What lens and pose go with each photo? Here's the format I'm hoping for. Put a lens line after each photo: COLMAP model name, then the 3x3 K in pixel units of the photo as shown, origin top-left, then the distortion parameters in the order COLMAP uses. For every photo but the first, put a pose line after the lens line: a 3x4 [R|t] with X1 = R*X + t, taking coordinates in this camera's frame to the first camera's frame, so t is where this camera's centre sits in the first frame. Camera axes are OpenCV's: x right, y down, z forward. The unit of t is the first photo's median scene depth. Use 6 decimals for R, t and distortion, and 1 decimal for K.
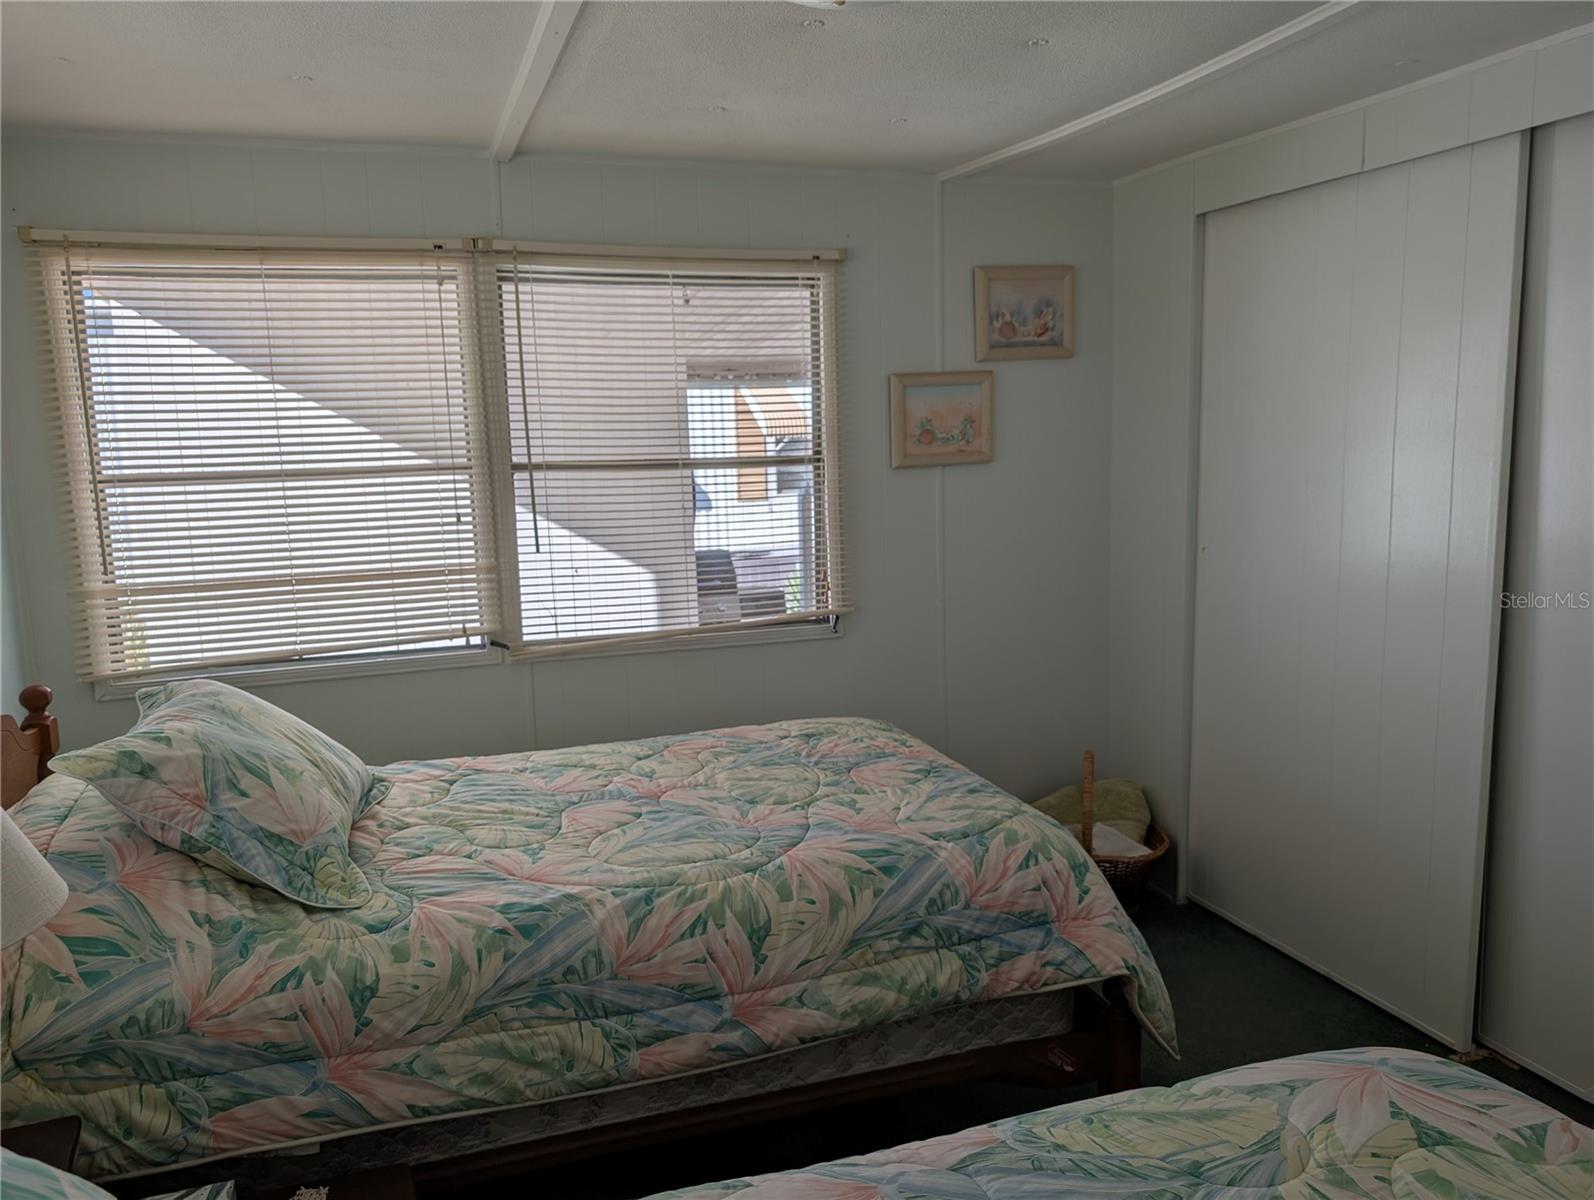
lens RADIAL K [[1149.3, 0, 800.0], [0, 1149.3, 600.0], [0, 0, 1]] dist [0.003666, 0.002852]
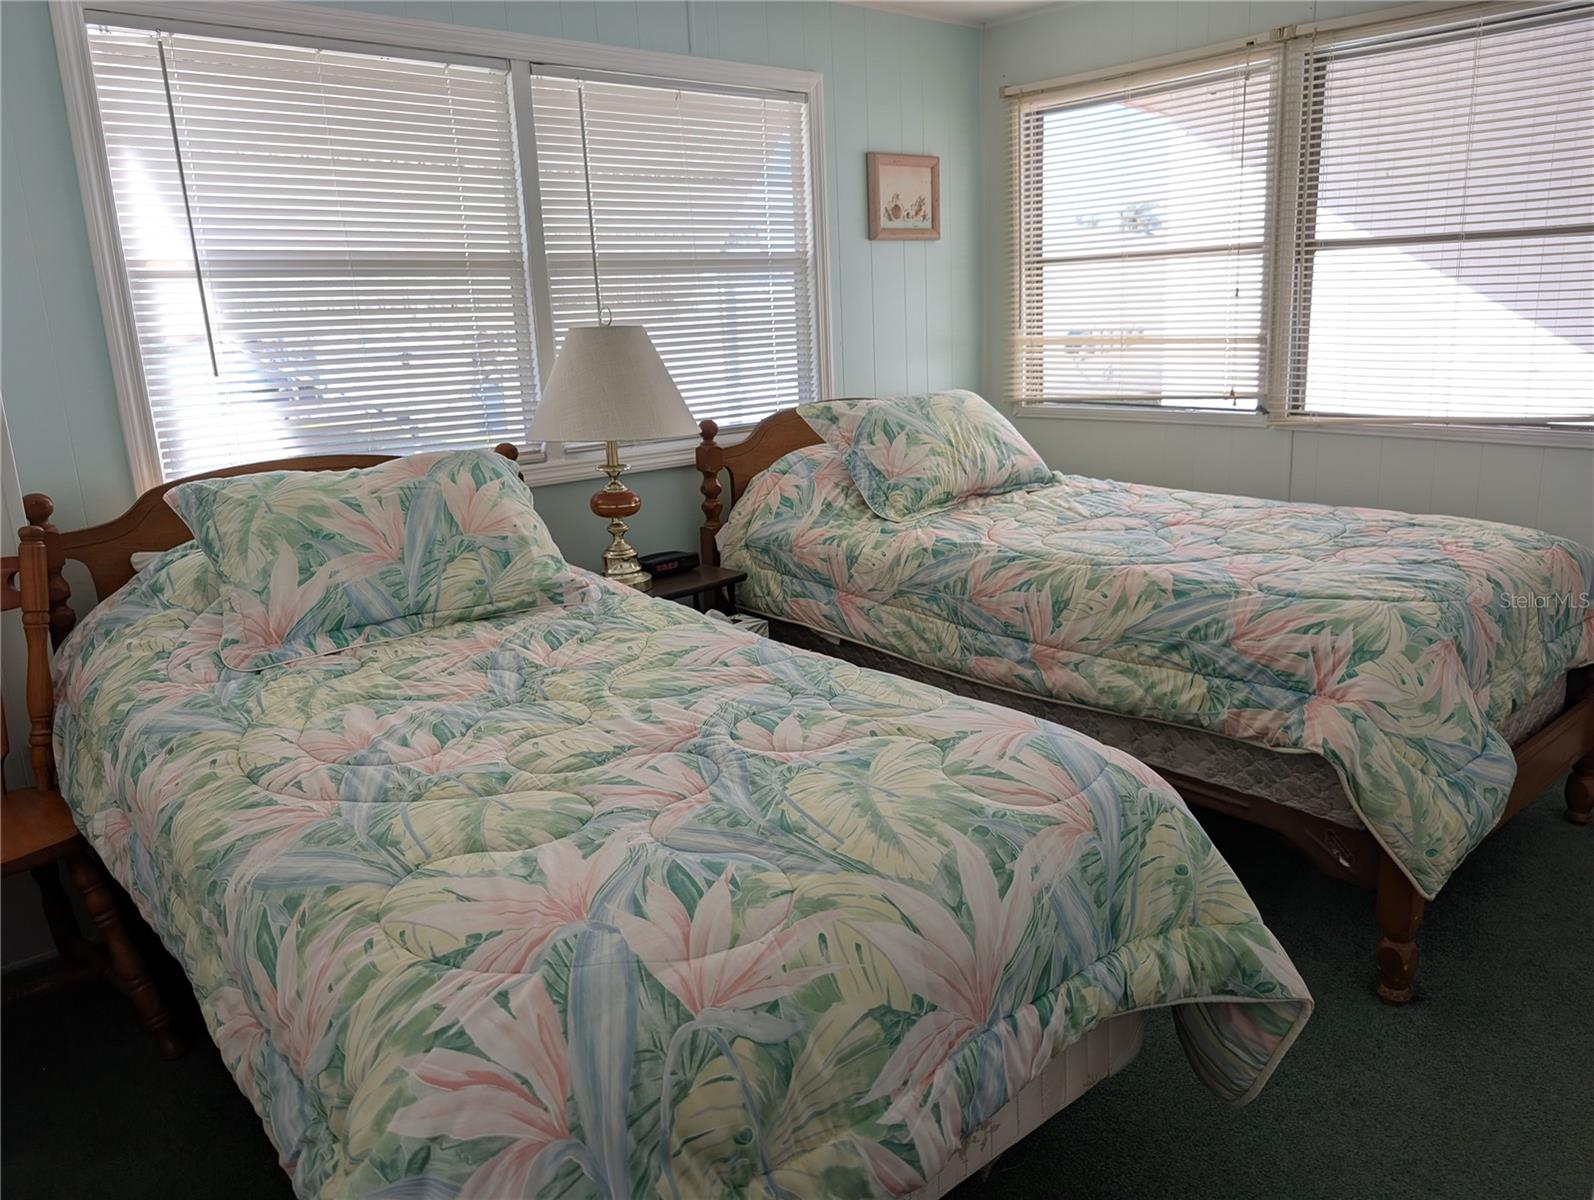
lens RADIAL K [[1149.3, 0, 800.0], [0, 1149.3, 600.0], [0, 0, 1]] dist [0.003666, 0.002852]
pose [[0.381730, 0.235799, -0.893689, 1.011141], [-0.103095, 0.971739, 0.212357, 0.044757], [0.918506, 0.011072, 0.395252, 0.235824]]
